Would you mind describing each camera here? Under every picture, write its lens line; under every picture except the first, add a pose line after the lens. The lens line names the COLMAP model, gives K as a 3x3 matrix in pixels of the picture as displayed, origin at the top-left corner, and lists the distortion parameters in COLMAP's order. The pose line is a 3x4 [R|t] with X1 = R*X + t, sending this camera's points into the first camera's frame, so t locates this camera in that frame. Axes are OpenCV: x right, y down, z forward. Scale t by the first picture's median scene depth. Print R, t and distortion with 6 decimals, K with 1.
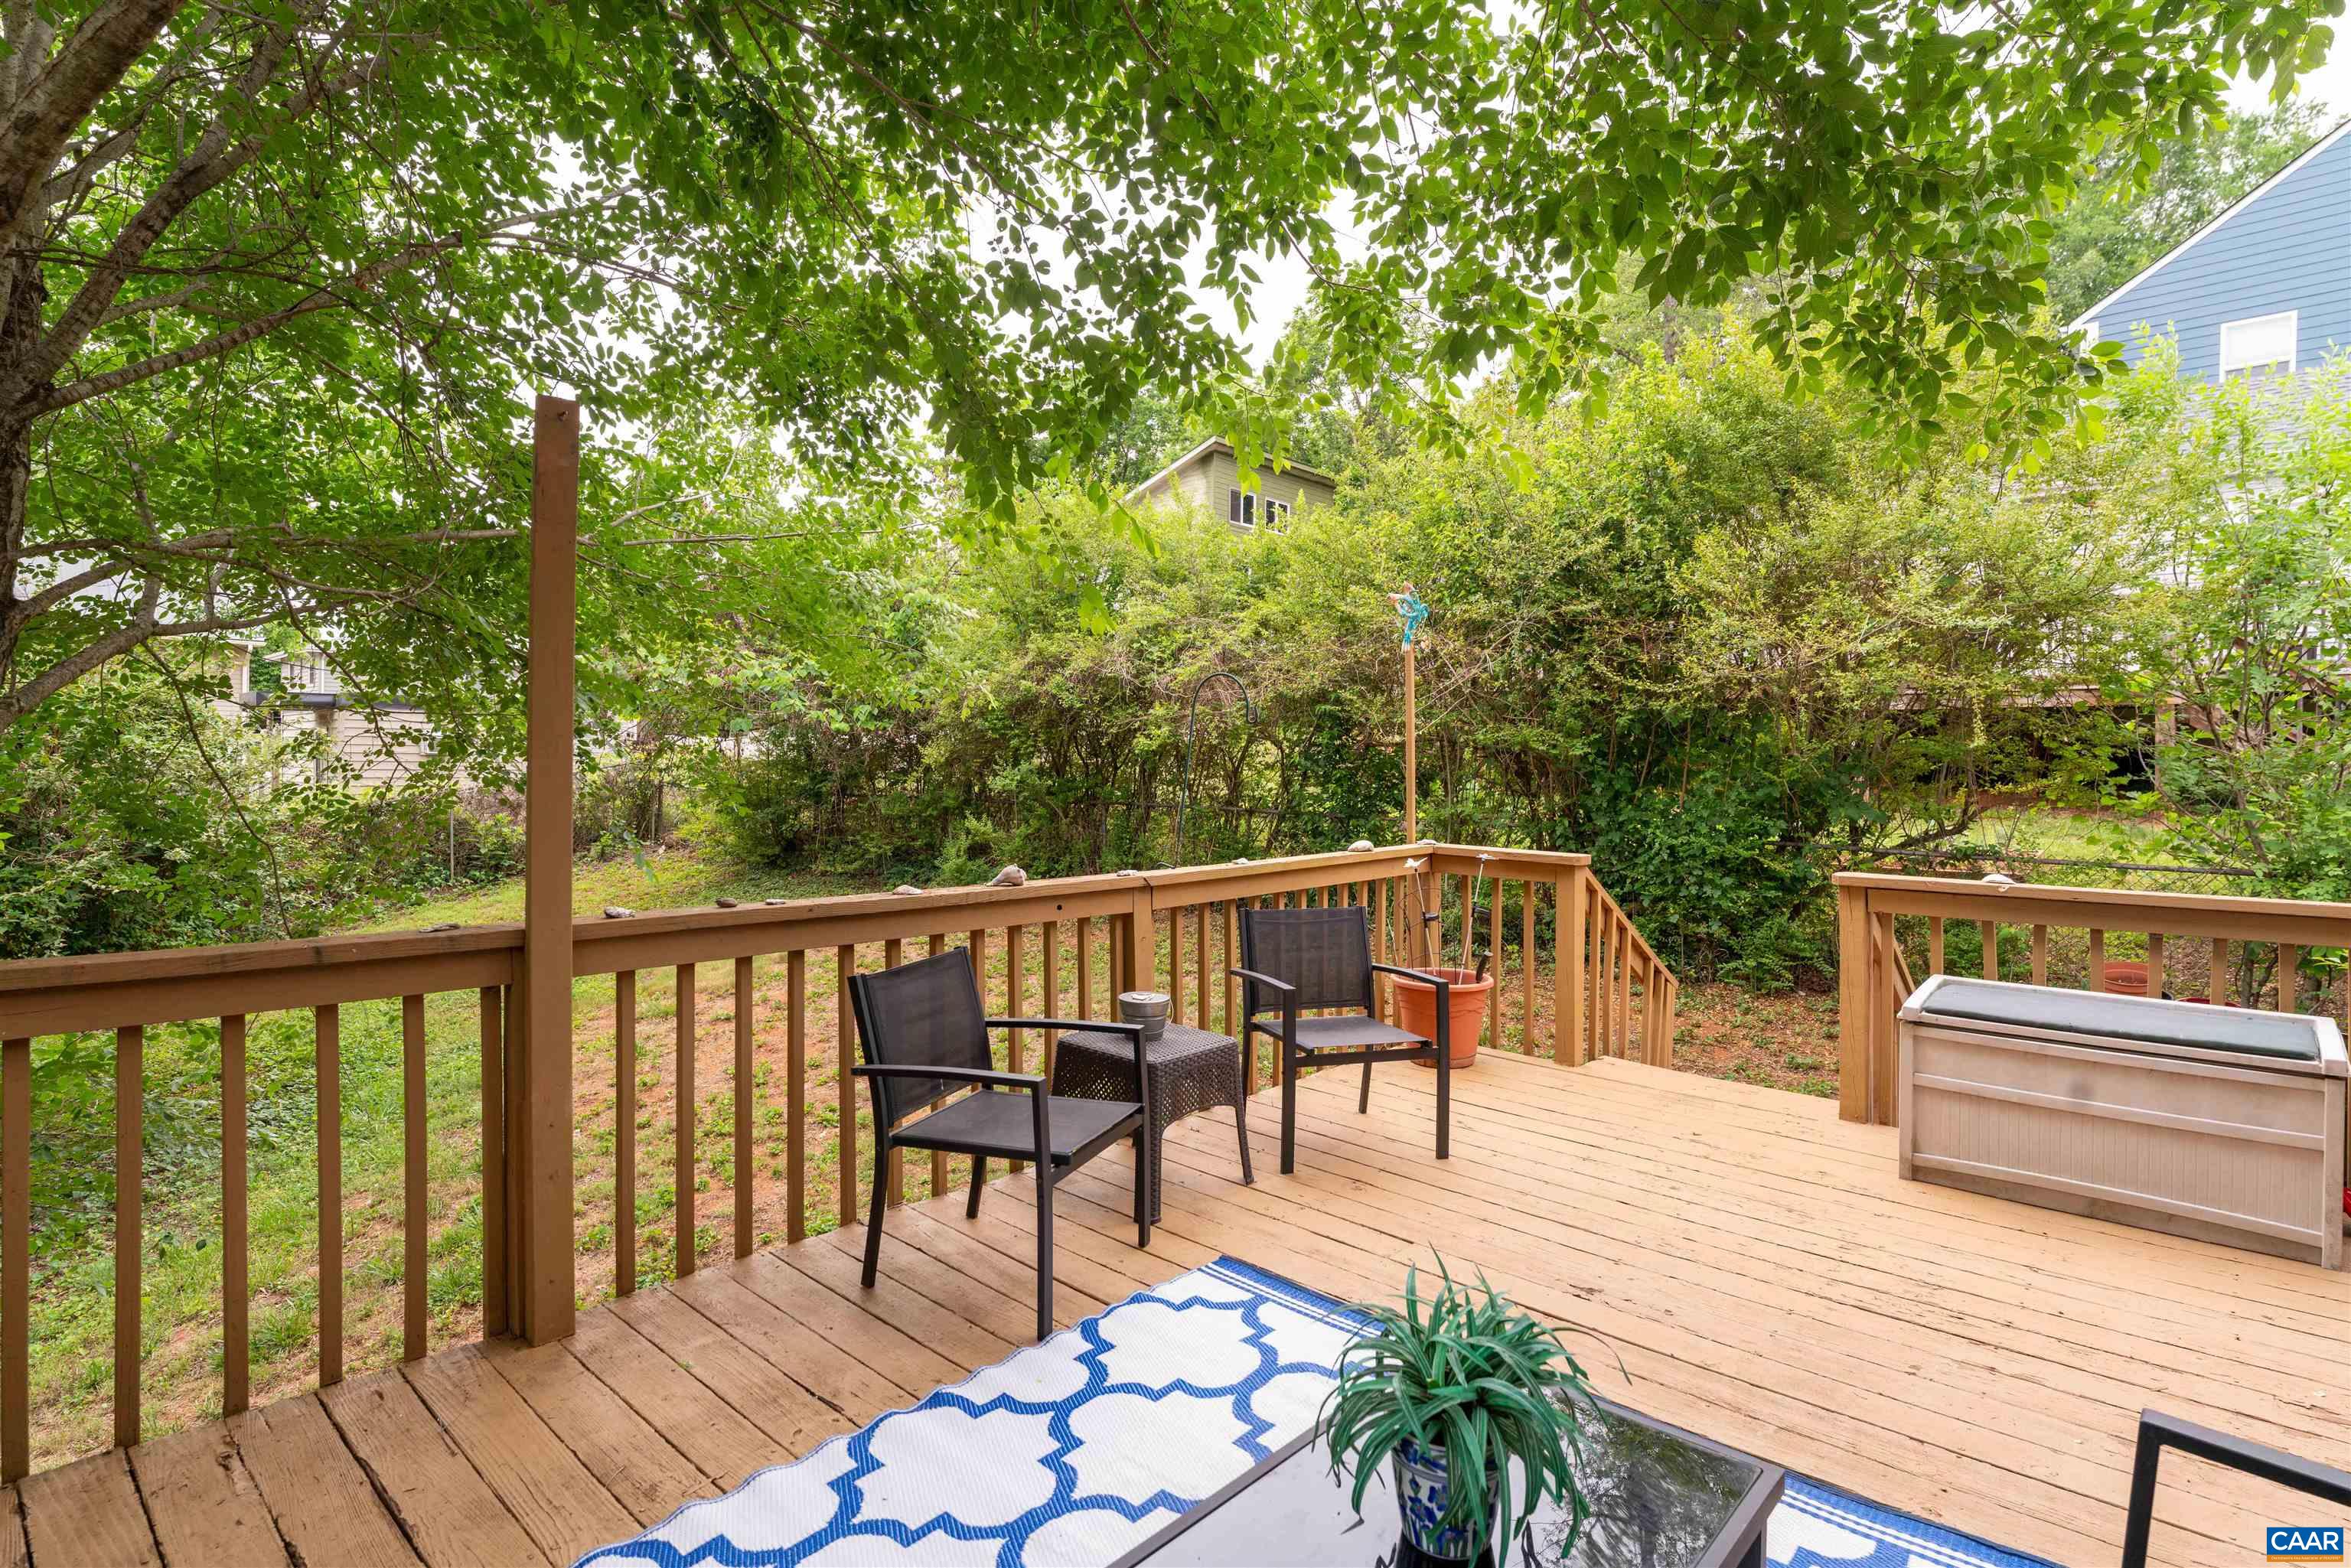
lens RADIAL K [[1169.9, 0, 1175.5], [0, 1169.9, 784.0], [0, 0, 1]] dist [-0.001389, -0.001439]
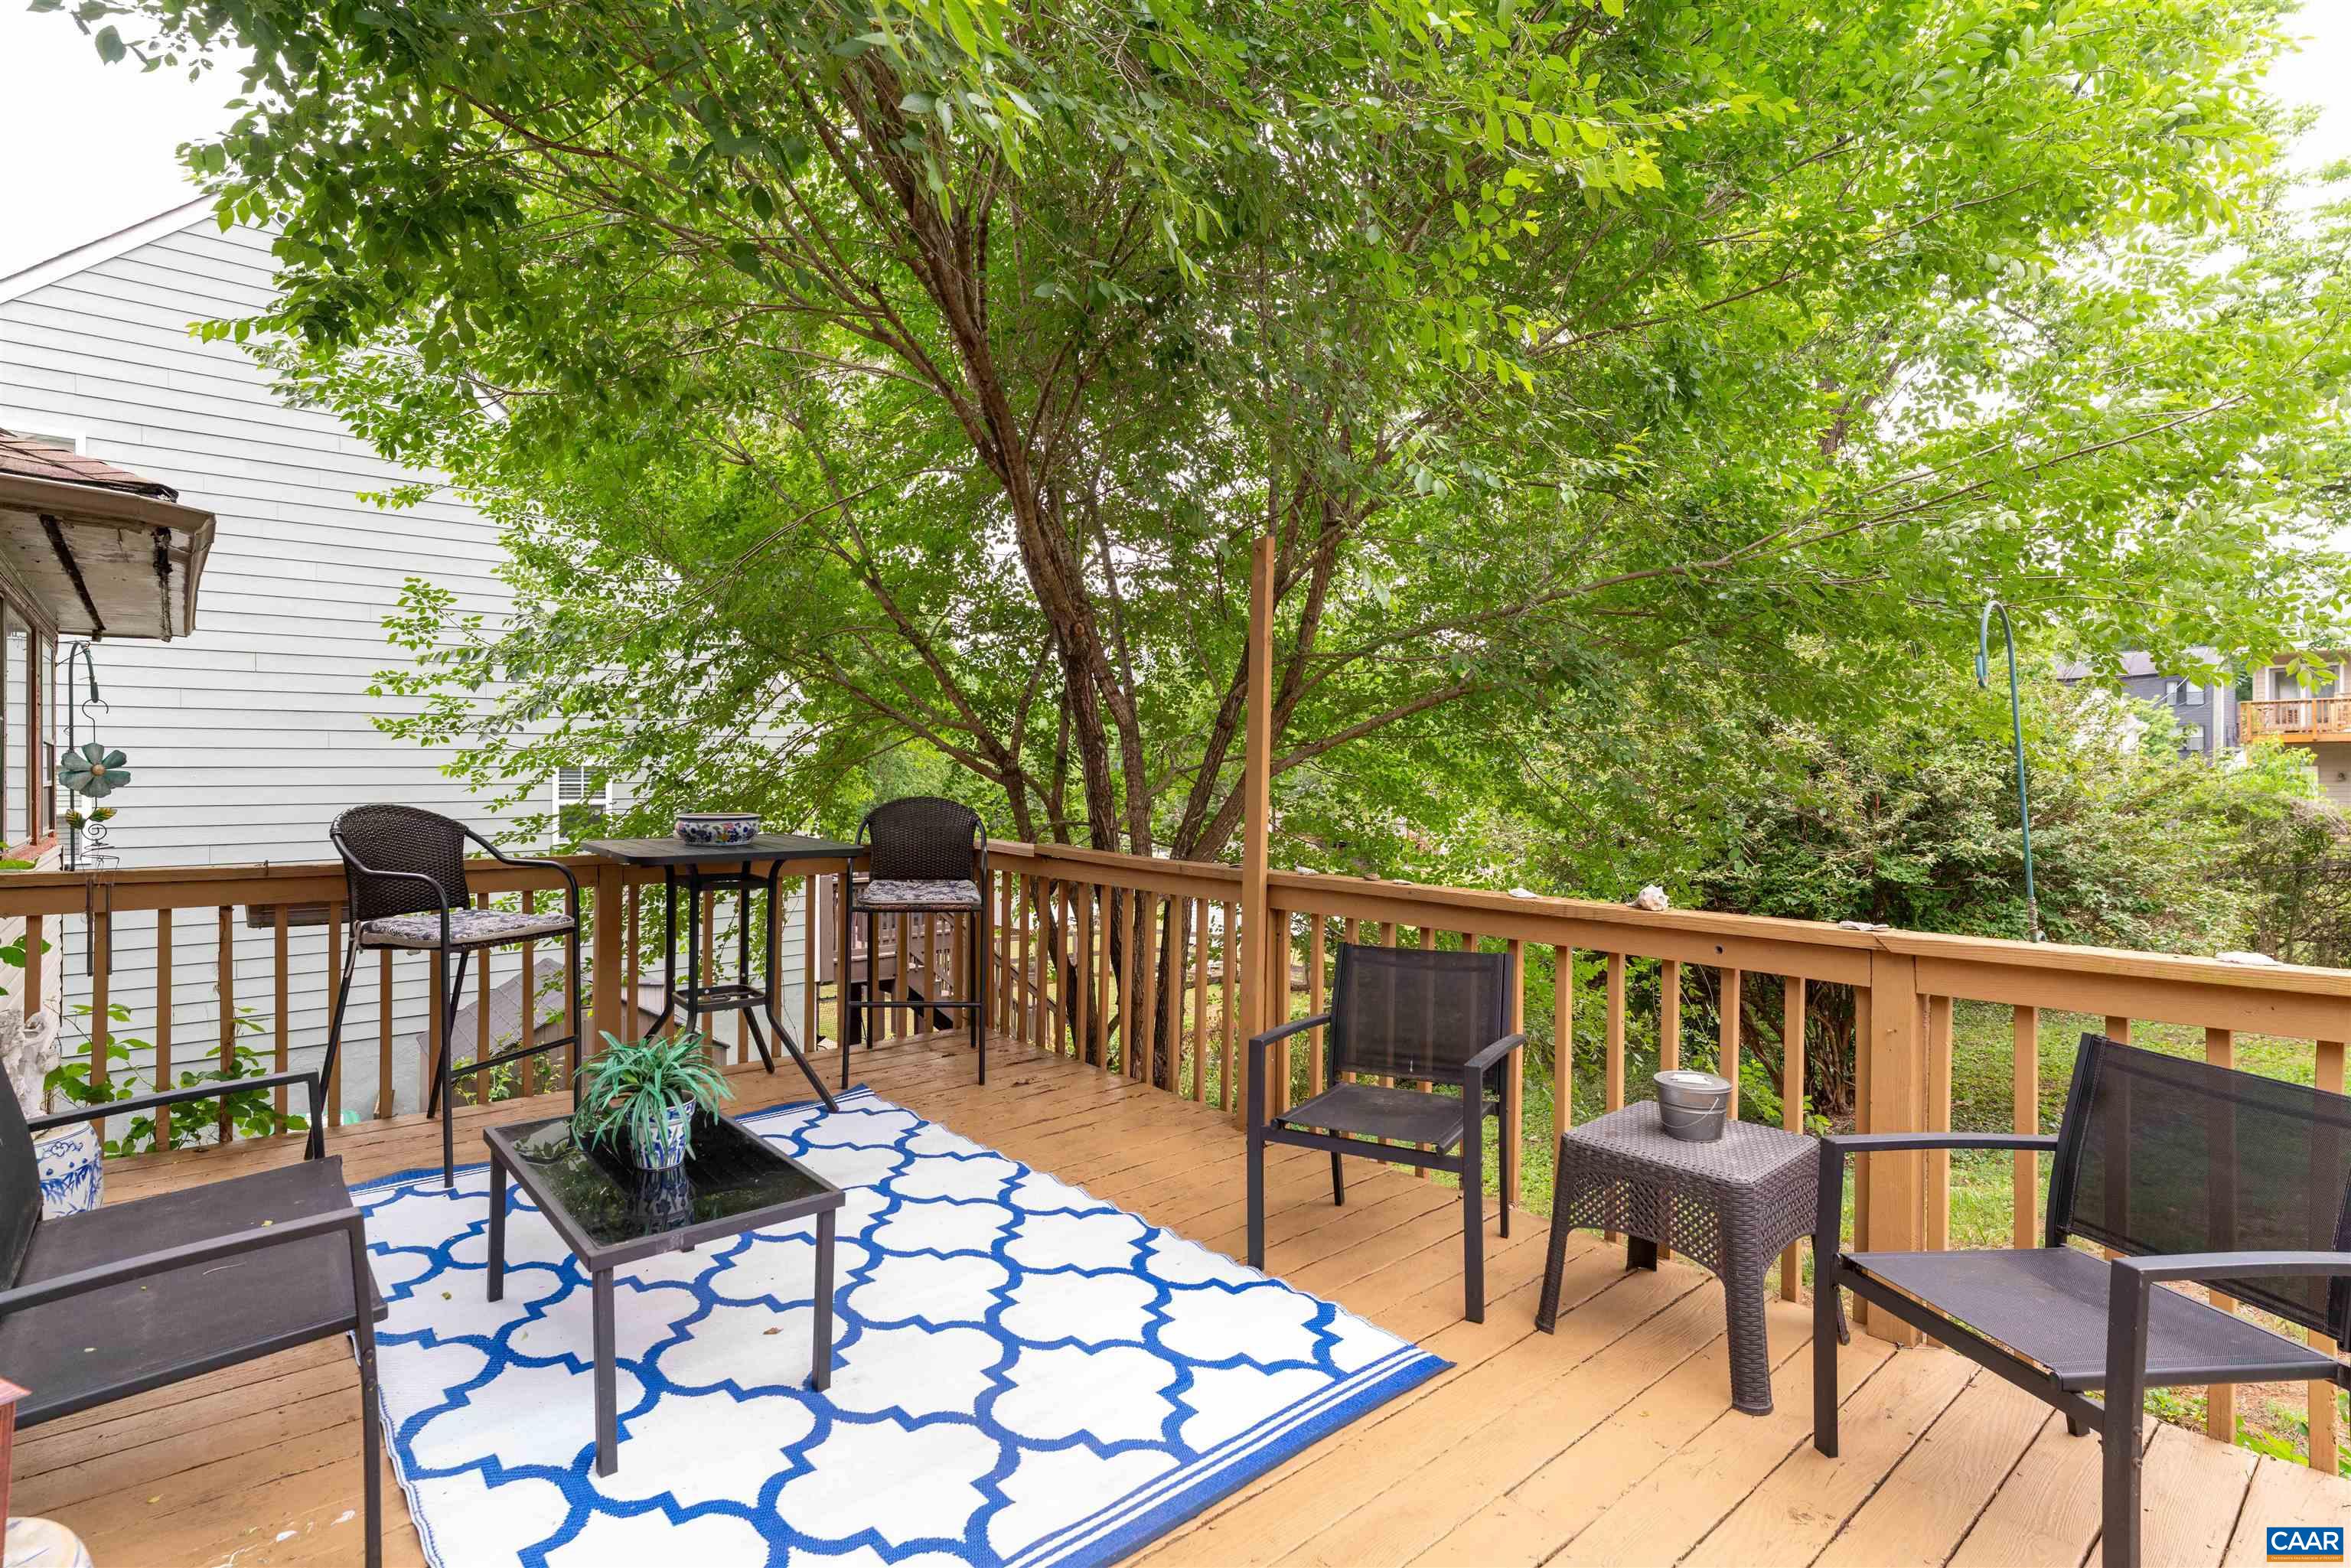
lens RADIAL K [[1144.0, 0, 1137.1], [0, 1144.0, 776.3], [0, 0, 1]] dist [-0.002933, -0.000159]
pose [[-0.165387, 0.010895, -0.986169, 1.065021], [0.023745, 0.999693, 0.007062, -0.039343], [0.985943, -0.022249, -0.165595, 1.099988]]
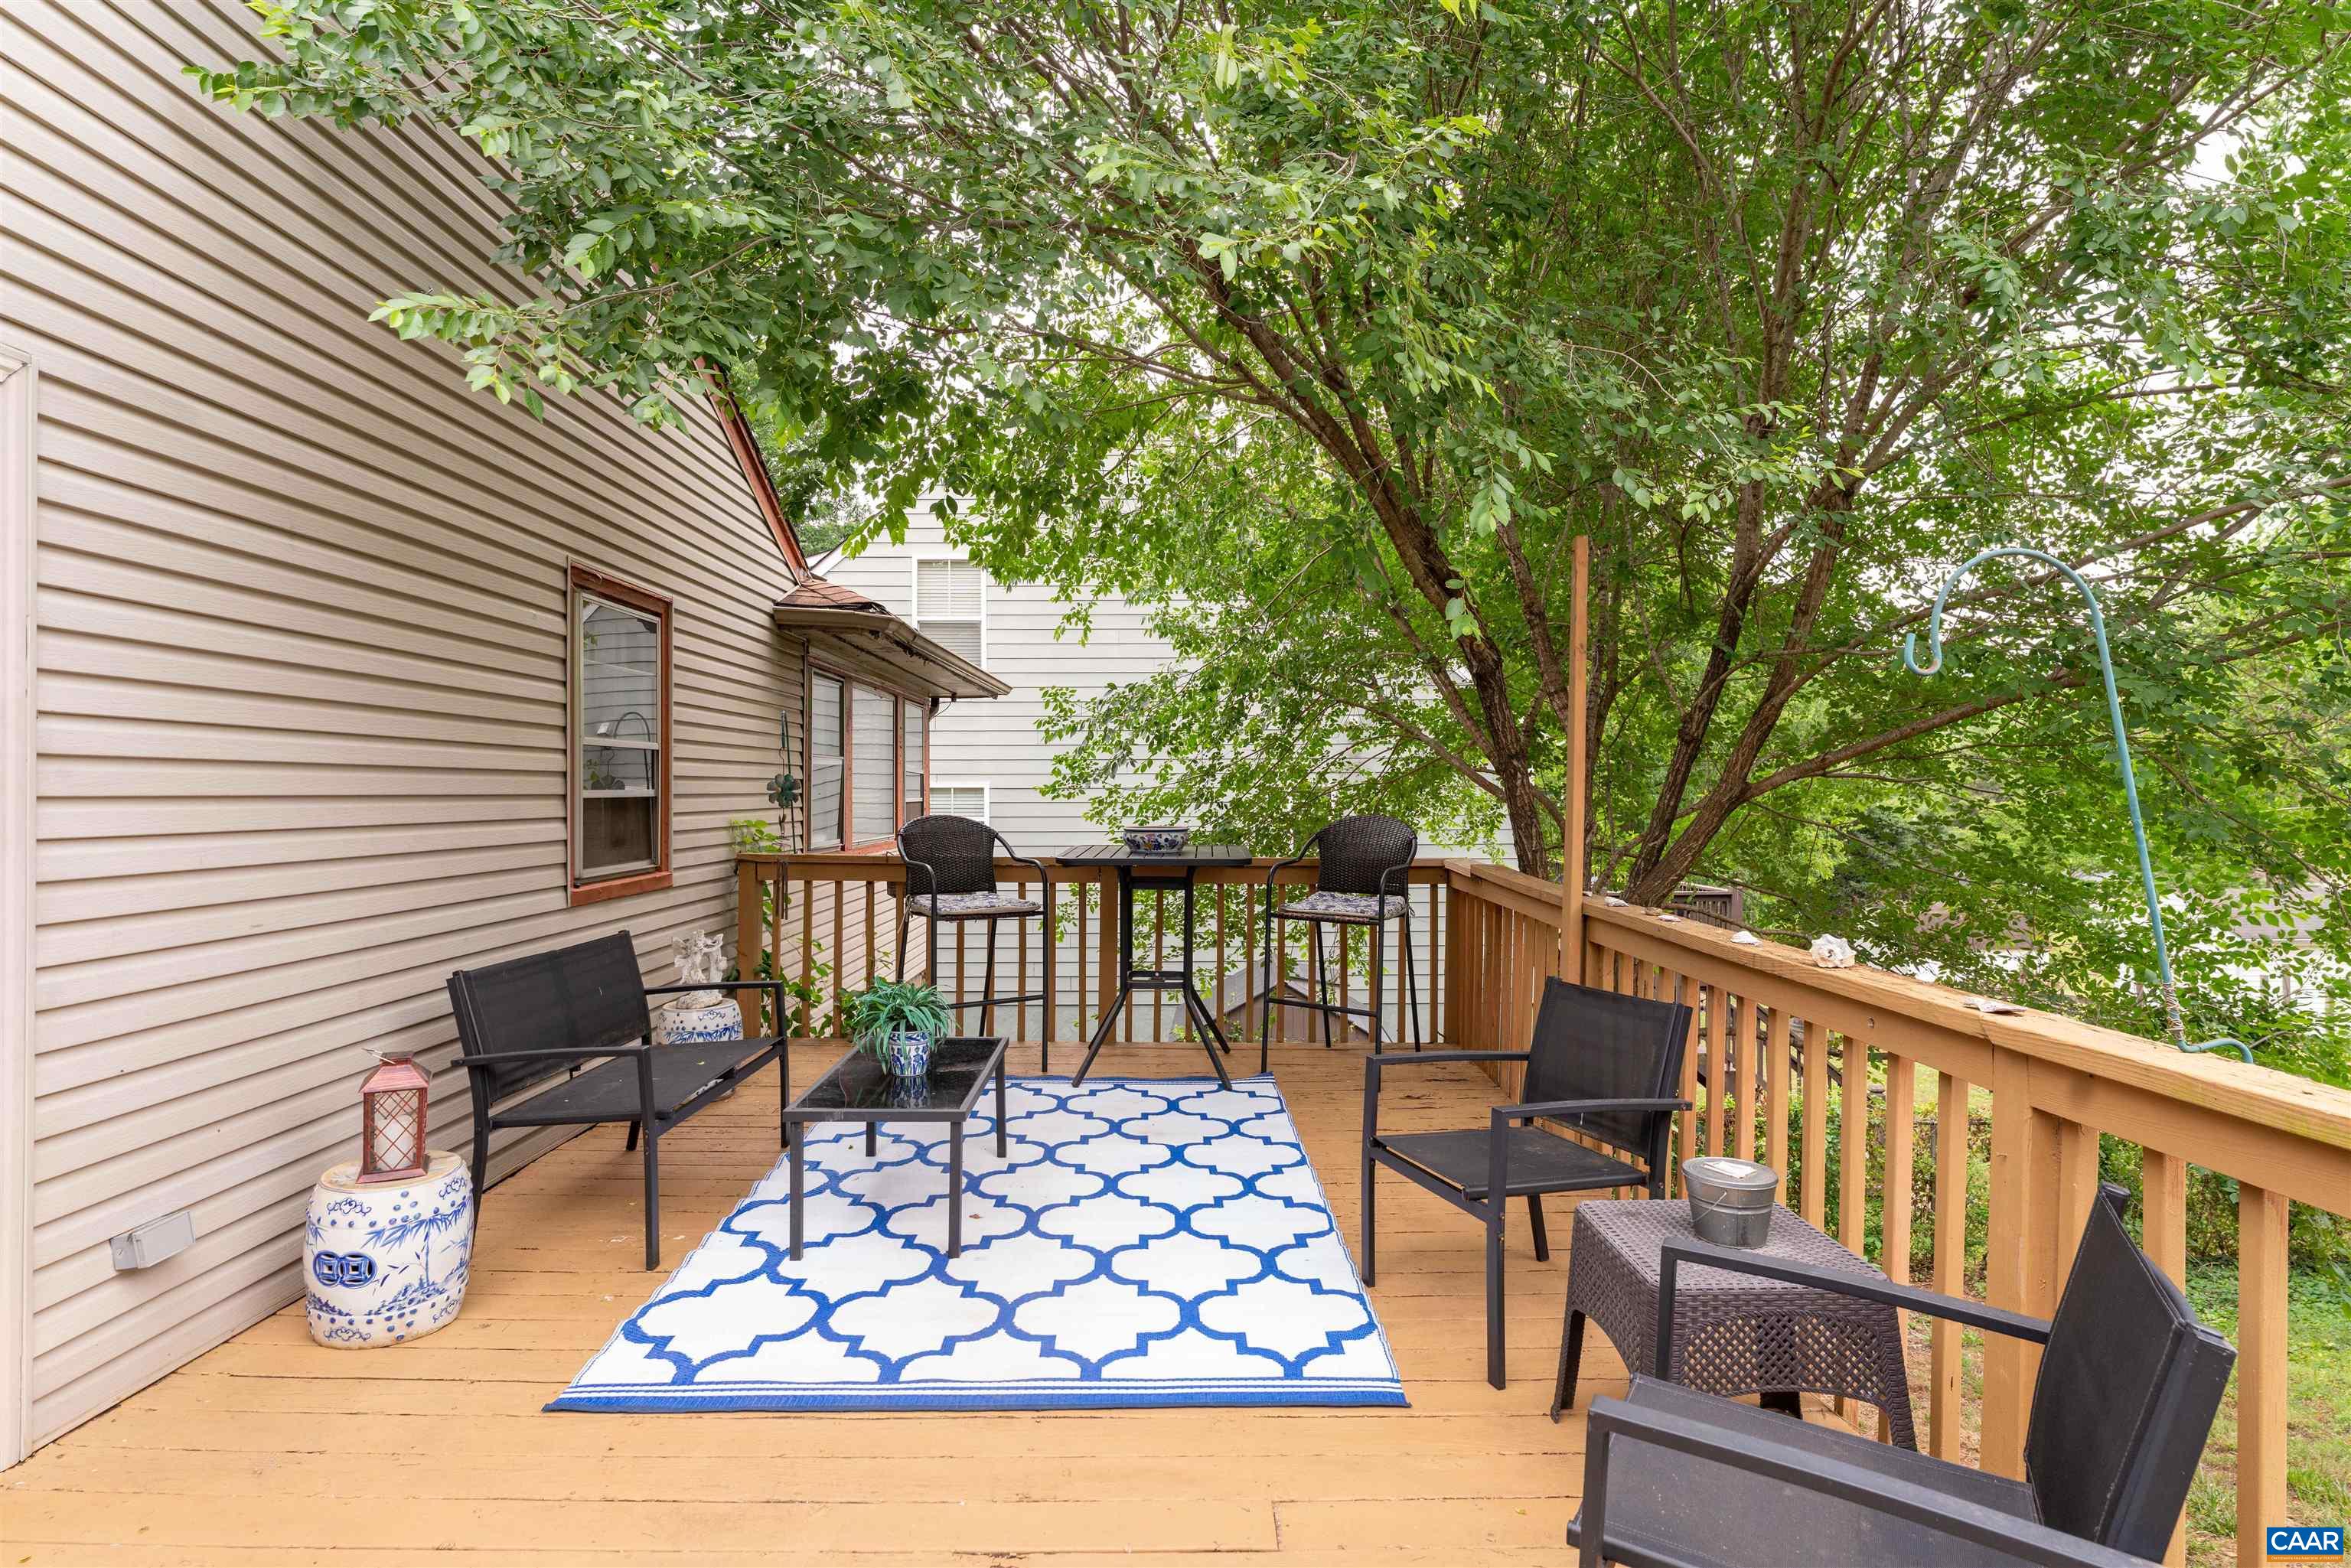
lens RADIAL K [[1169.9, 0, 1175.5], [0, 1169.9, 784.0], [0, 0, 1]] dist [-0.001389, -0.001439]
pose [[-0.756064, 0.002829, -0.654492, 0.835239], [0.020100, 0.999619, -0.018898, -0.022447], [0.654189, -0.027443, -0.755833, 1.823030]]
